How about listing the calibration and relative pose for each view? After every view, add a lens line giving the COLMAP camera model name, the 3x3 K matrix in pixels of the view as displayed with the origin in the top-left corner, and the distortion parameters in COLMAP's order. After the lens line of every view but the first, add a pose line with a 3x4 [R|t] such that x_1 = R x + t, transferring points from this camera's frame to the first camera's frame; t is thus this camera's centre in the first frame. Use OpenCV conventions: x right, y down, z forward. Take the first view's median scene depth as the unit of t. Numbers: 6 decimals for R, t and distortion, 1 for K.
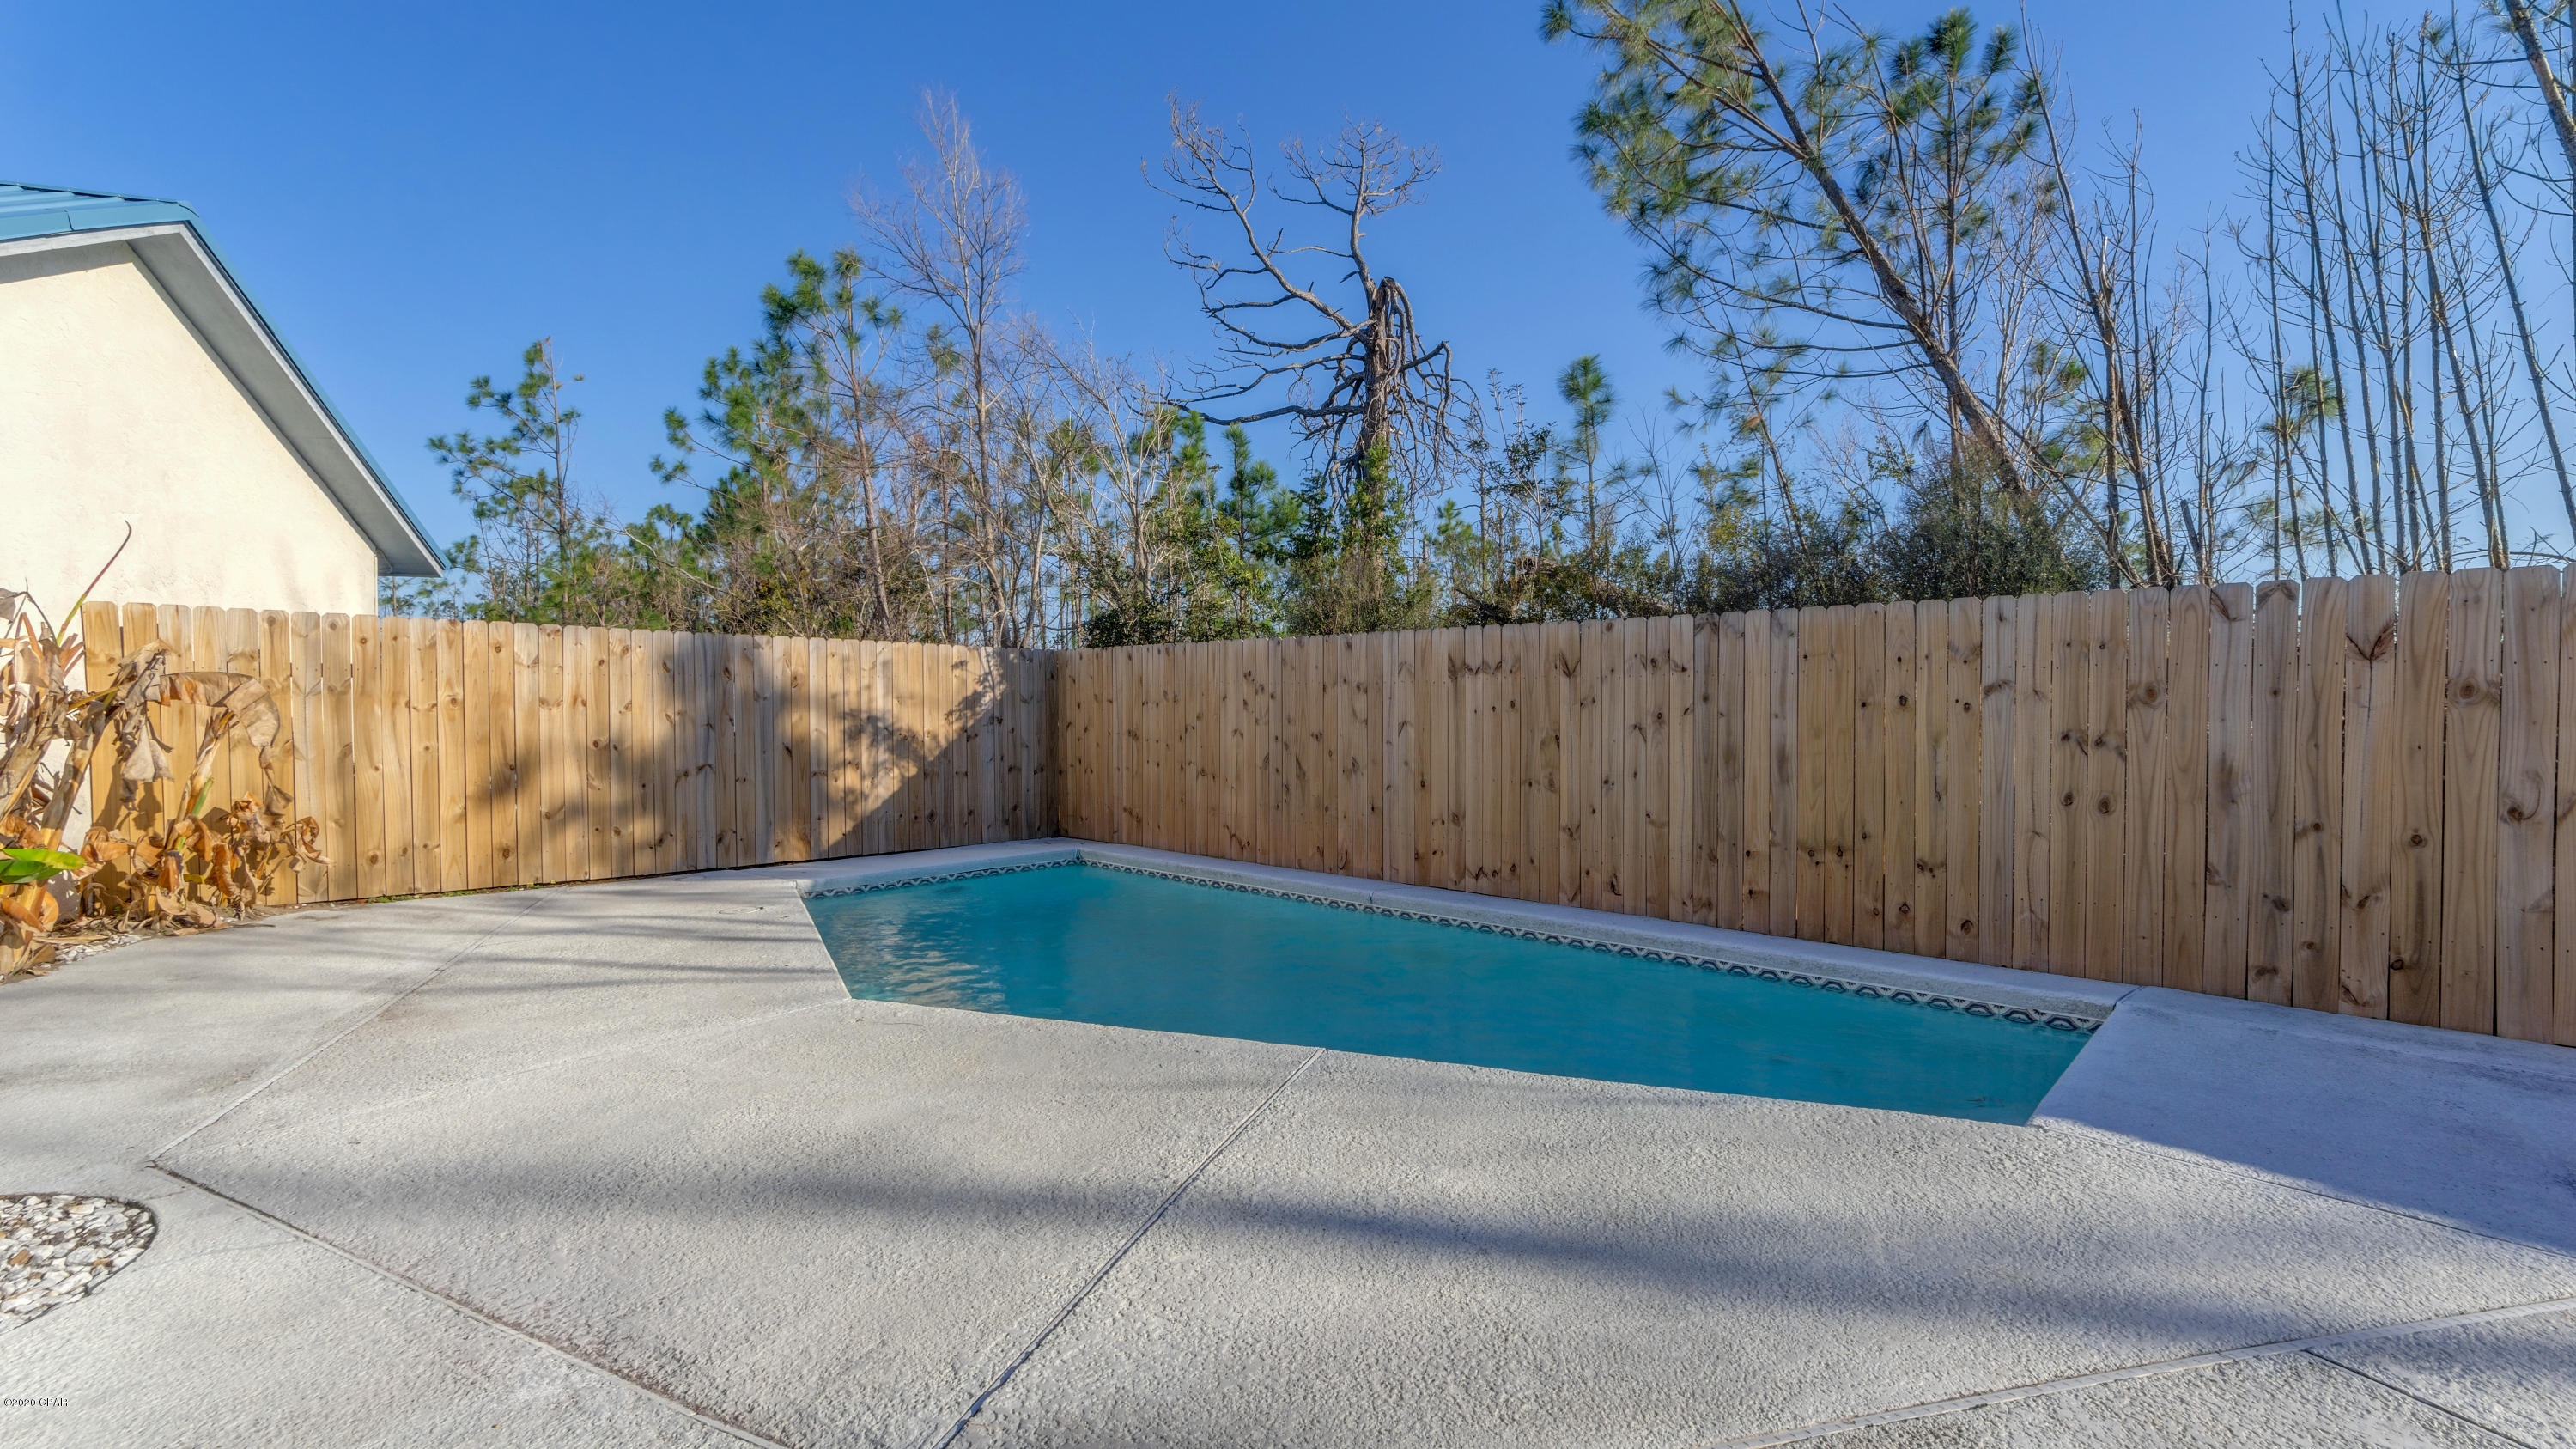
lens RADIAL K [[1130.9, 0, 1276.3], [0, 1130.9, 730.6], [0, 0, 1]] dist [-0.005941, 0.003127]
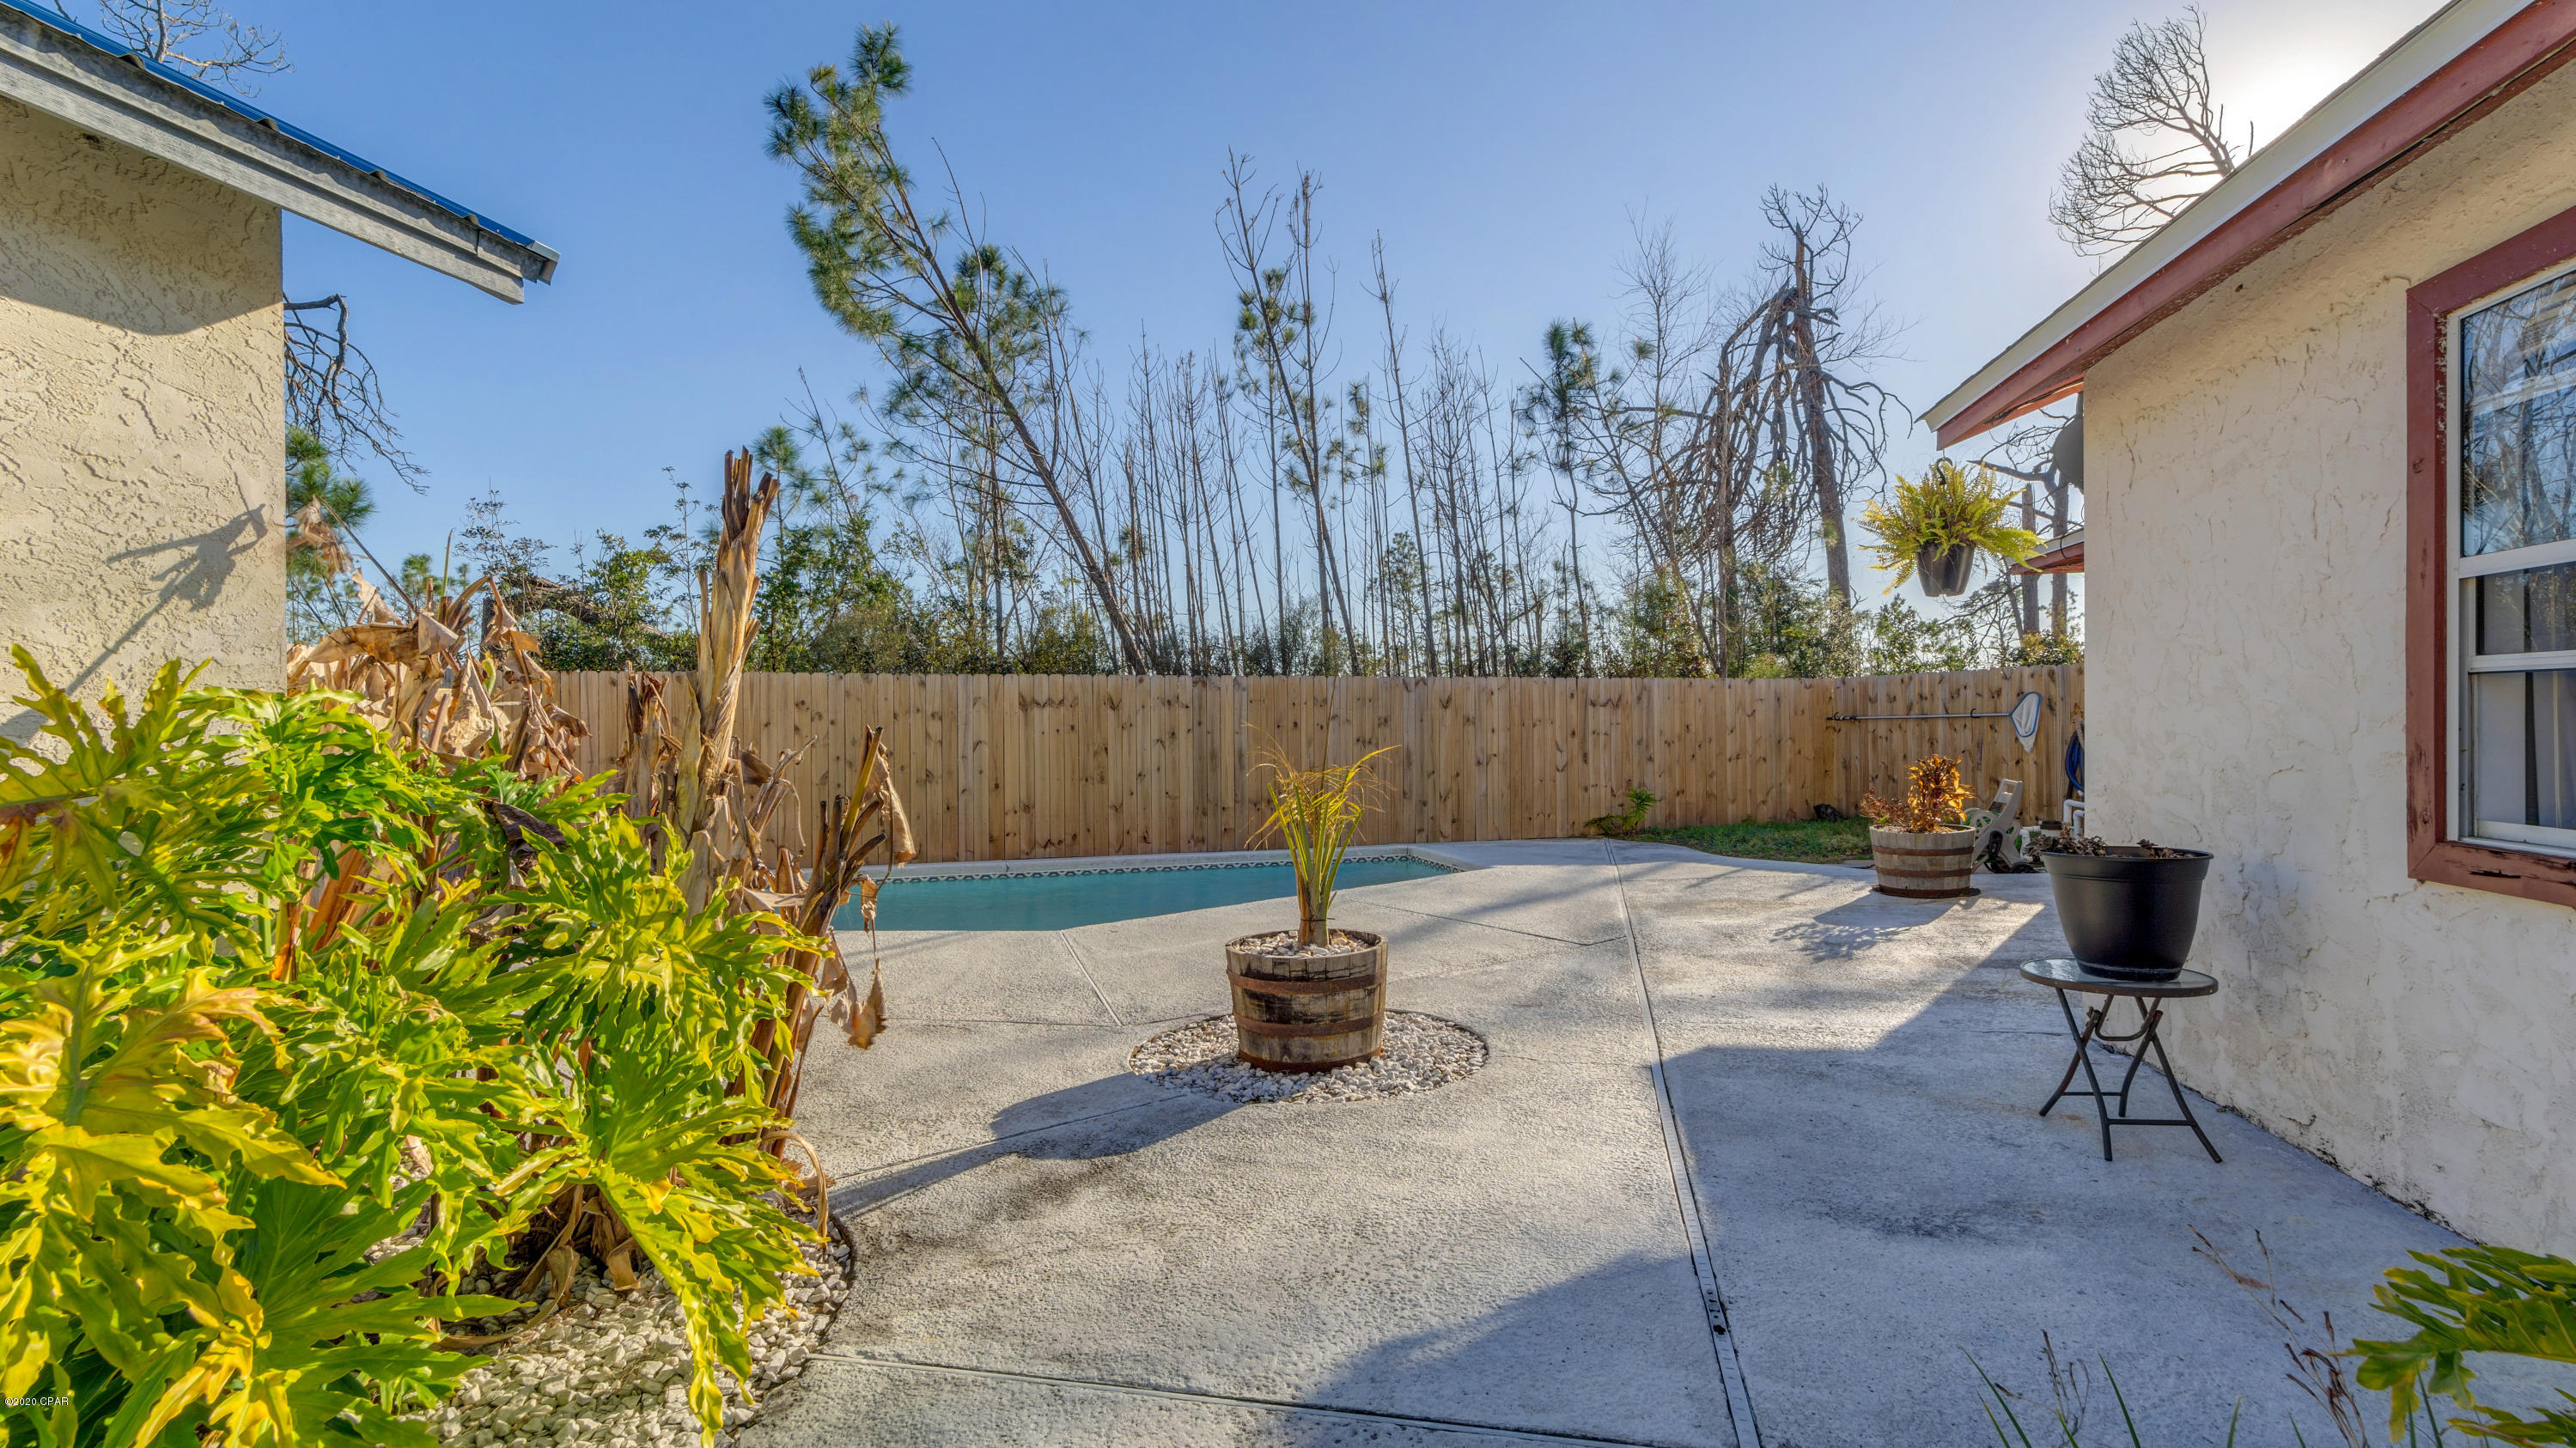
lens RADIAL K [[1130.6, 0, 1284.7], [0, 1130.6, 729.2], [0, 0, 1]] dist [-0.005941, 0.003127]
pose [[0.463265, -0.005953, 0.886200, -1.056045], [0.027706, 0.999586, -0.007769, -0.001866], [-0.885787, 0.028152, 0.463238, 0.055206]]
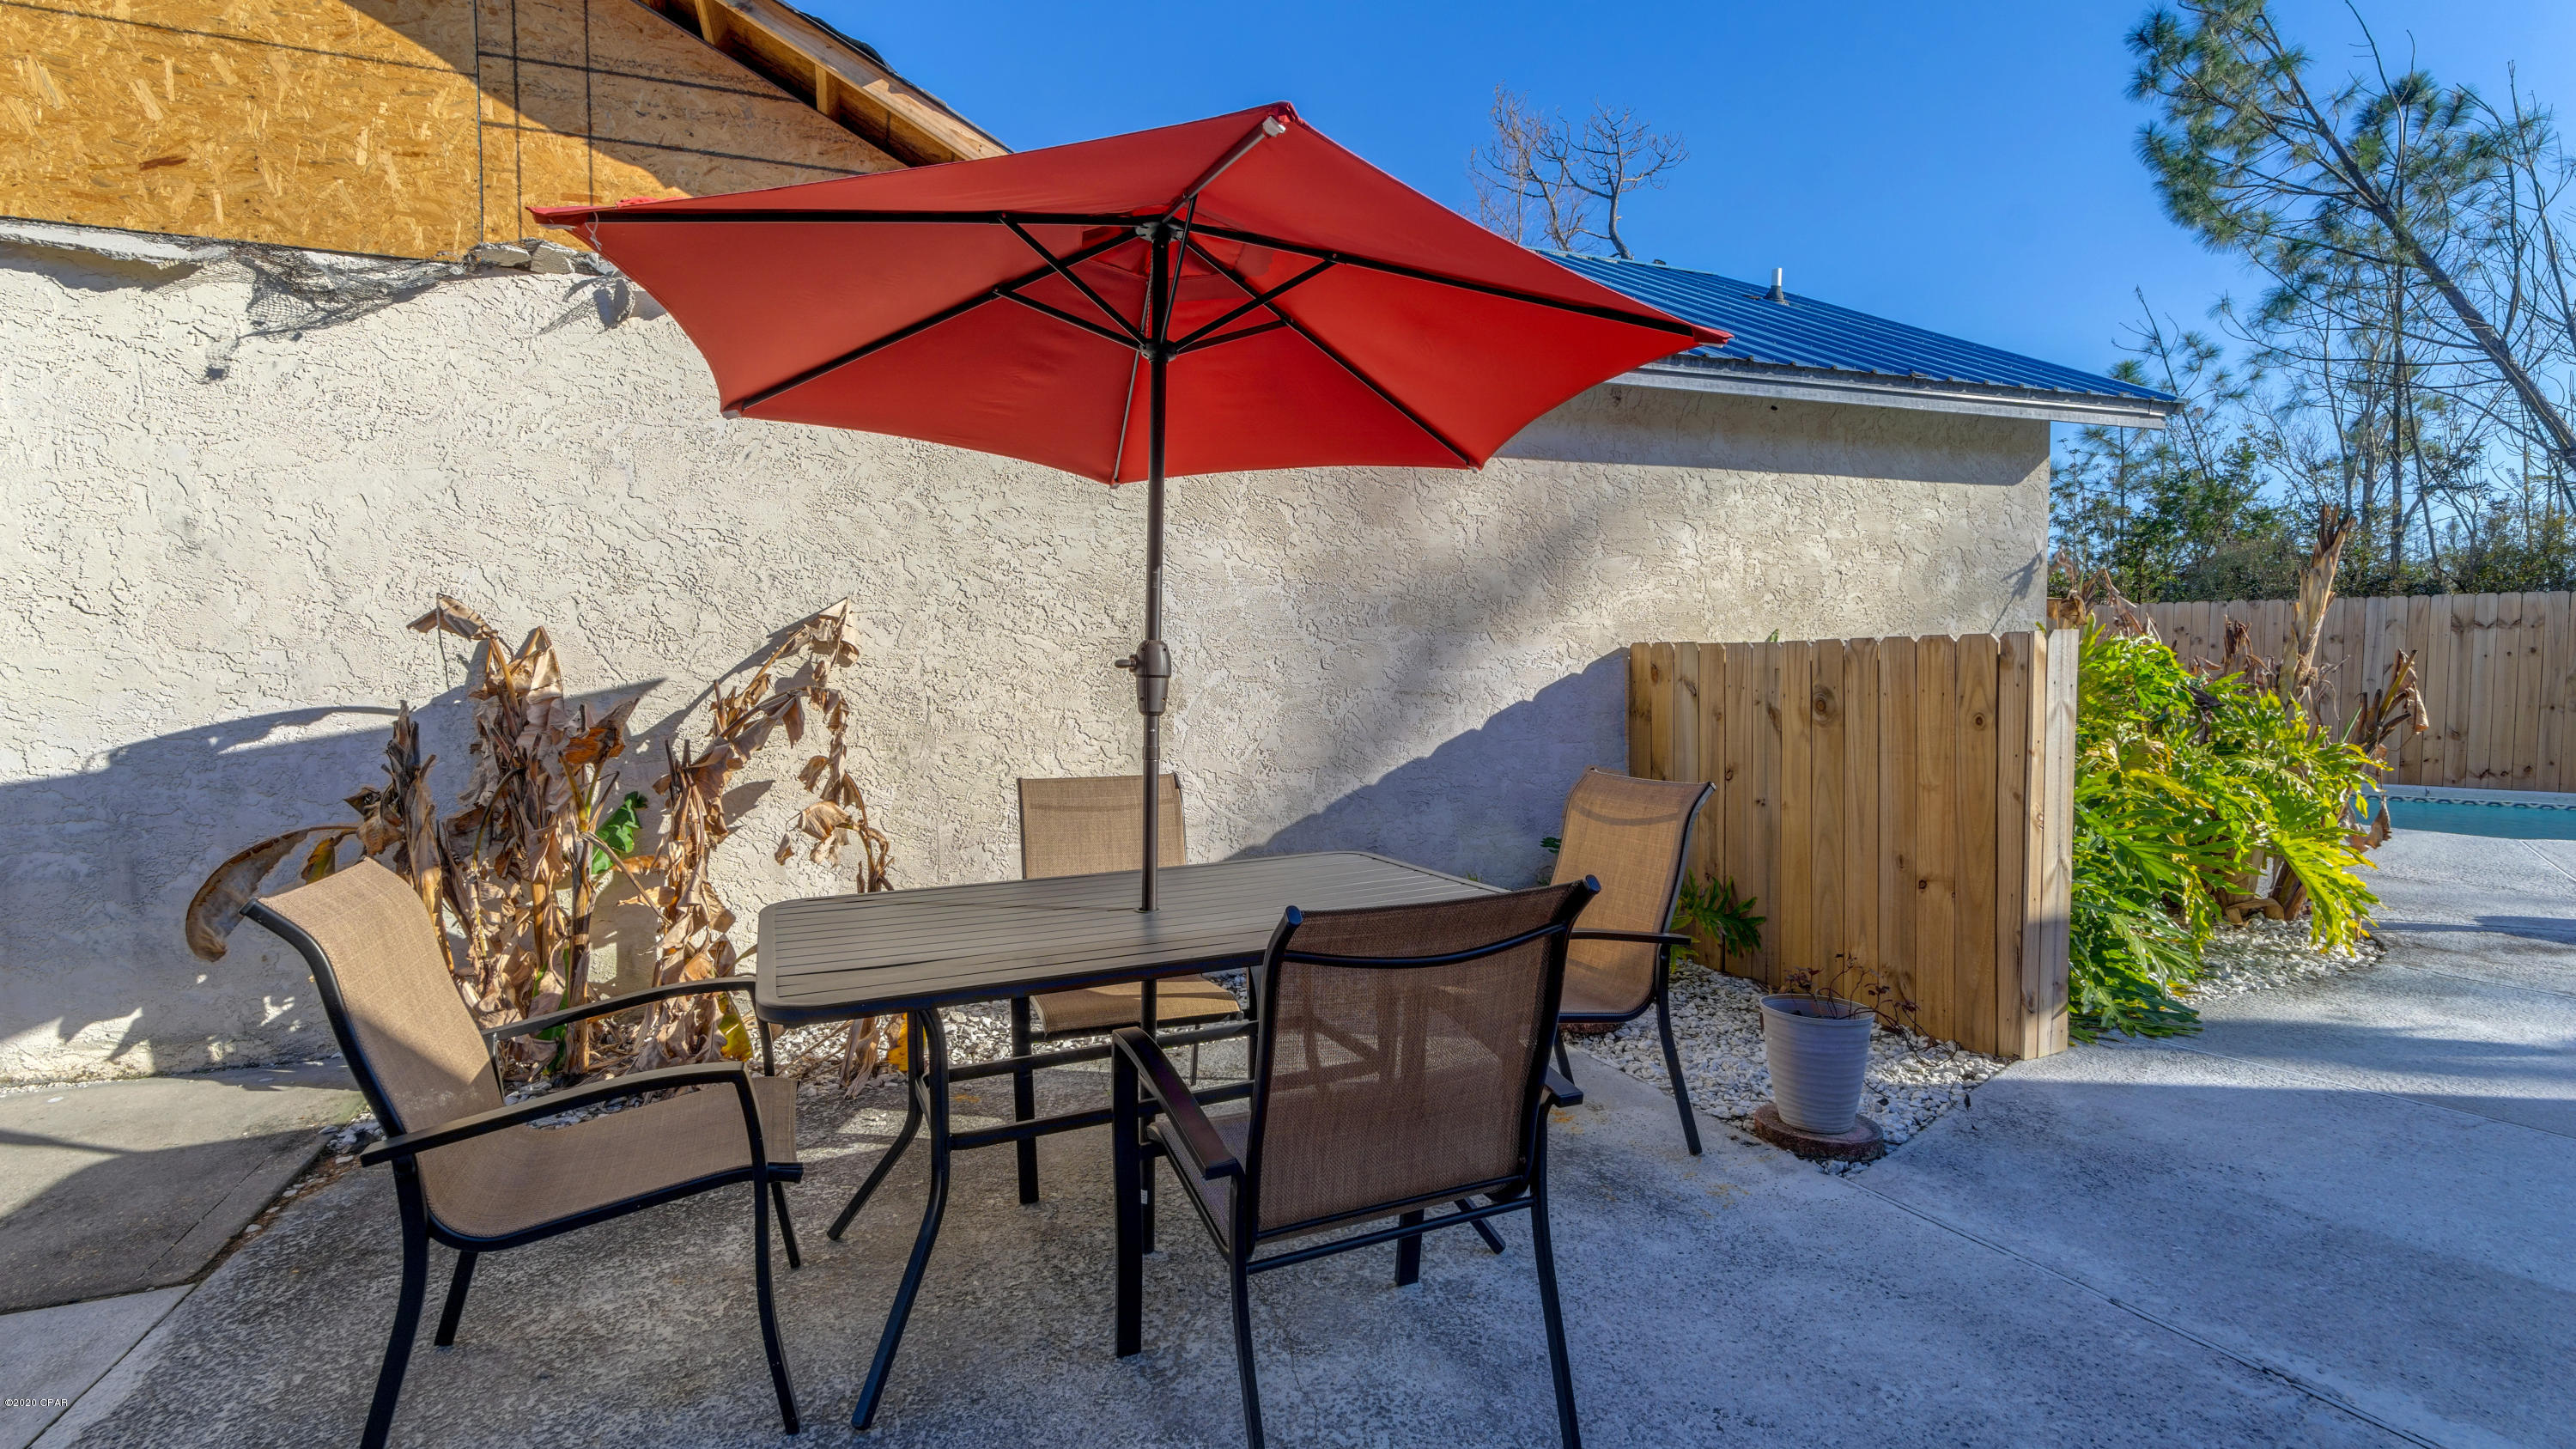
lens RADIAL K [[1130.9, 0, 1260.2], [0, 1130.9, 723.6], [0, 0, 1]] dist [-0.005941, 0.003127]
pose [[0.997095, -0.010180, 0.075486, -1.533243], [0.007487, 0.999328, 0.035877, 0.005412], [-0.075801, -0.035207, 0.996501, -0.272780]]
